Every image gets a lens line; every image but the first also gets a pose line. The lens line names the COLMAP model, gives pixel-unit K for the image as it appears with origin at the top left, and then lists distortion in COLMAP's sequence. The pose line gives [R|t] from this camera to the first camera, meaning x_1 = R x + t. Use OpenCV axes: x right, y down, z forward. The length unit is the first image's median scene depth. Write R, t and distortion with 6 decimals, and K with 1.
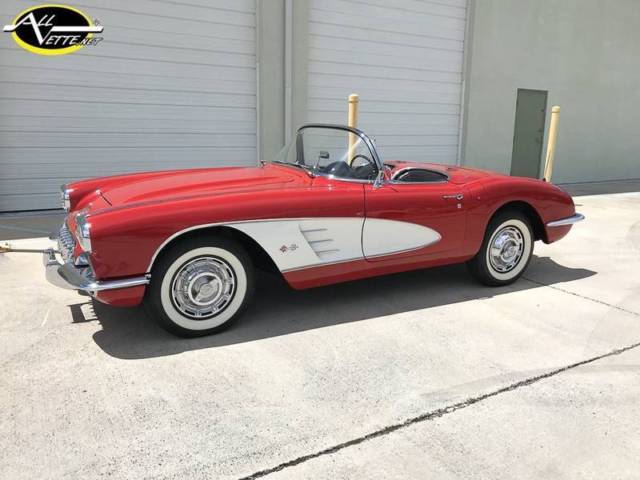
lens RADIAL K [[528.2, 0, 325.4], [0, 528.2, 234.3], [0, 0, 1]] dist [0.018043, -0.018772]
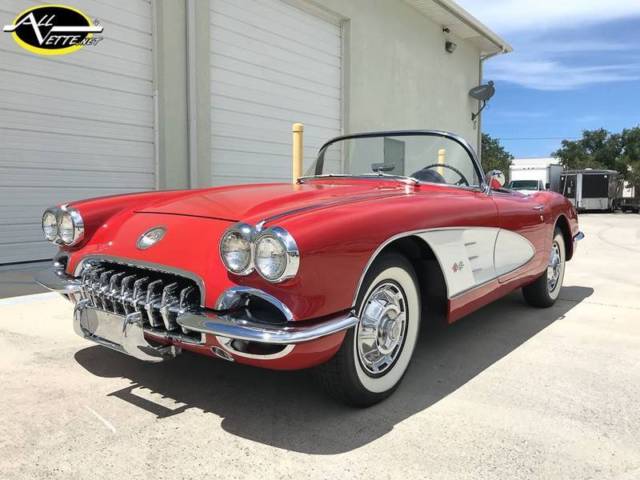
lens RADIAL K [[528.2, 0, 323.9], [0, 528.2, 232.9], [0, 0, 1]] dist [0.018043, -0.018772]
pose [[0.919770, -0.042824, 0.390114, -0.548188], [0.090601, 0.990348, -0.104896, 0.041404], [-0.381856, 0.131825, 0.914772, 0.366482]]
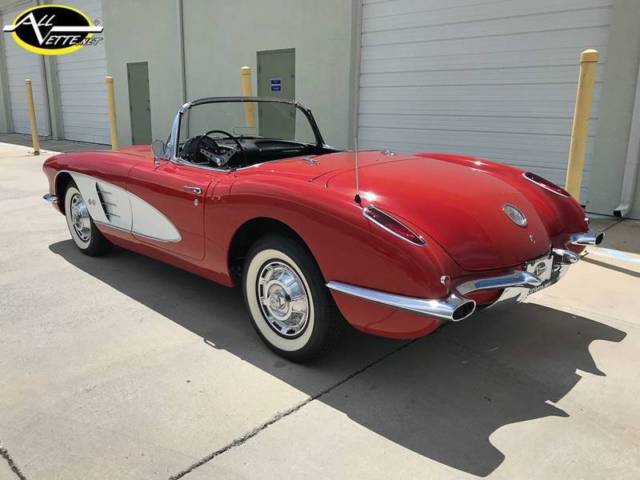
lens RADIAL K [[528.2, 0, 323.9], [0, 528.2, 238.3], [0, 0, 1]] dist [0.018043, -0.018772]
pose [[0.275556, 0.217367, -0.936387, 1.206195], [-0.199902, 0.965762, 0.165360, -0.196352], [0.940270, 0.141620, 0.309574, 1.136958]]
